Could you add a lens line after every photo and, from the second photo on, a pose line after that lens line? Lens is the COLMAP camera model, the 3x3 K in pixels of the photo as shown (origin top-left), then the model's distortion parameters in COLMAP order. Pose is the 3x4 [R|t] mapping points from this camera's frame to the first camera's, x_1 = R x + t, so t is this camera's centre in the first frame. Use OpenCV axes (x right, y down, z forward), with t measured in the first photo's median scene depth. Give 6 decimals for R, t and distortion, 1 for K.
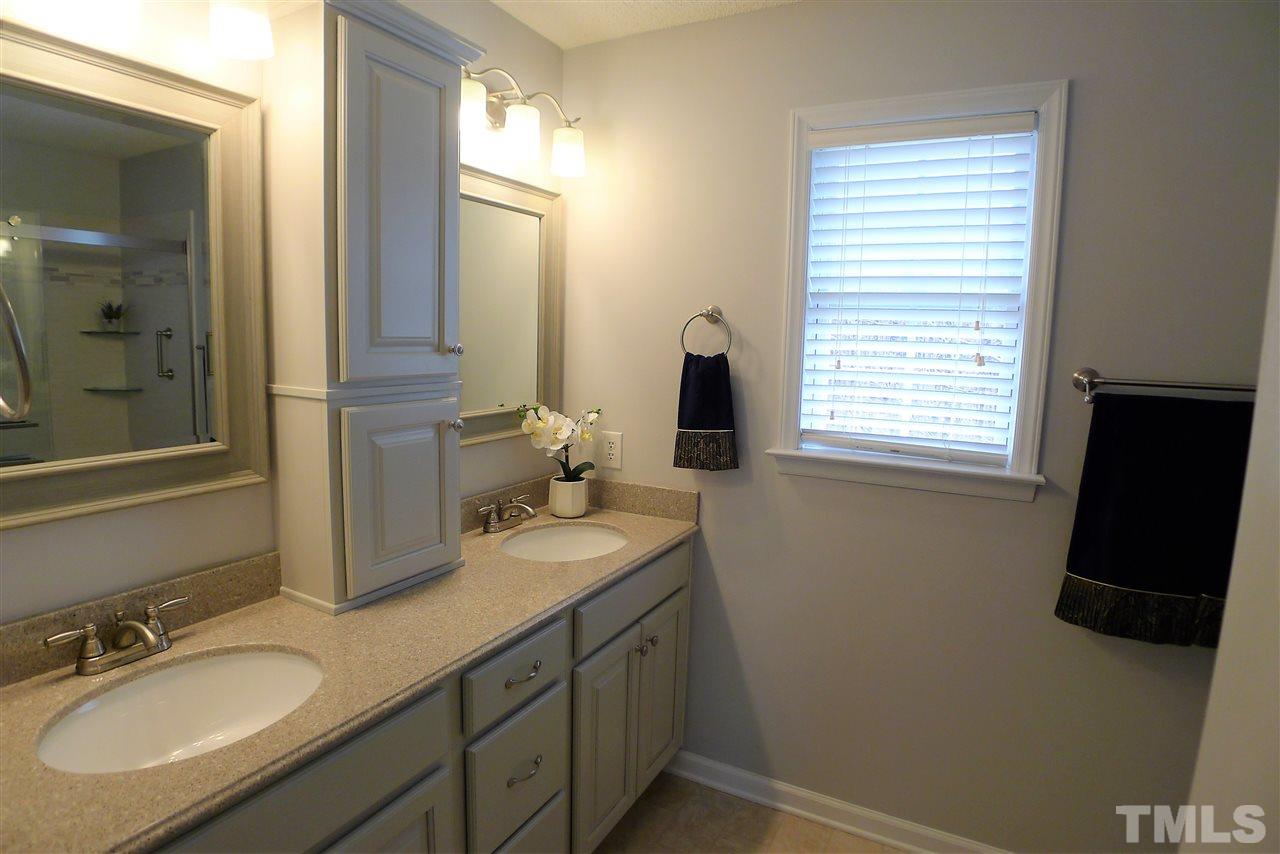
lens RADIAL K [[682.2, 0, 635.2], [0, 682.2, 427.6], [0, 0, 1]] dist [-0.108288, 0.030241]
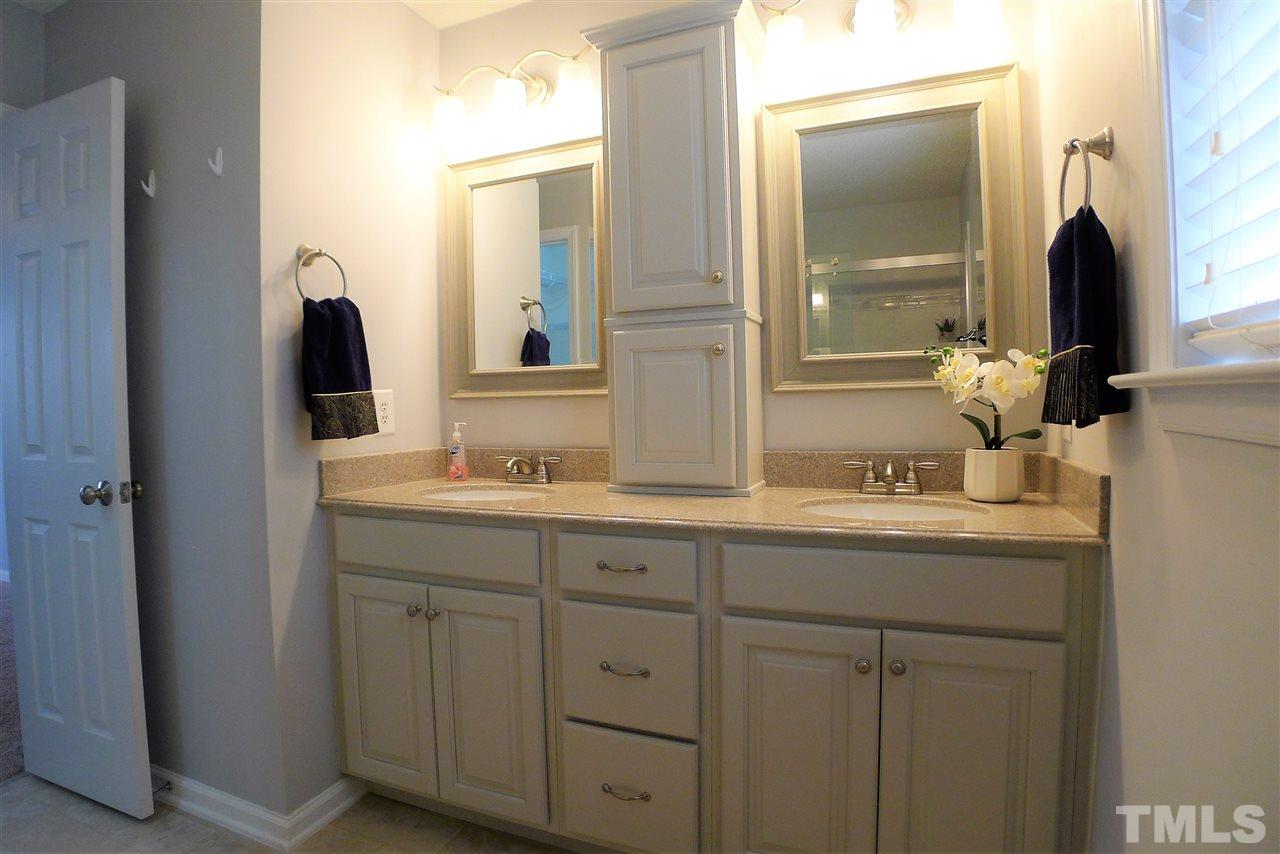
lens RADIAL K [[682.2, 0, 635.2], [0, 682.2, 427.6], [0, 0, 1]] dist [-0.108288, 0.030241]
pose [[0.117093, 0.008802, -0.993082, 0.622031], [-0.113663, 0.993509, -0.004597, 0.109784], [0.986595, 0.113415, 0.117334, 0.620405]]
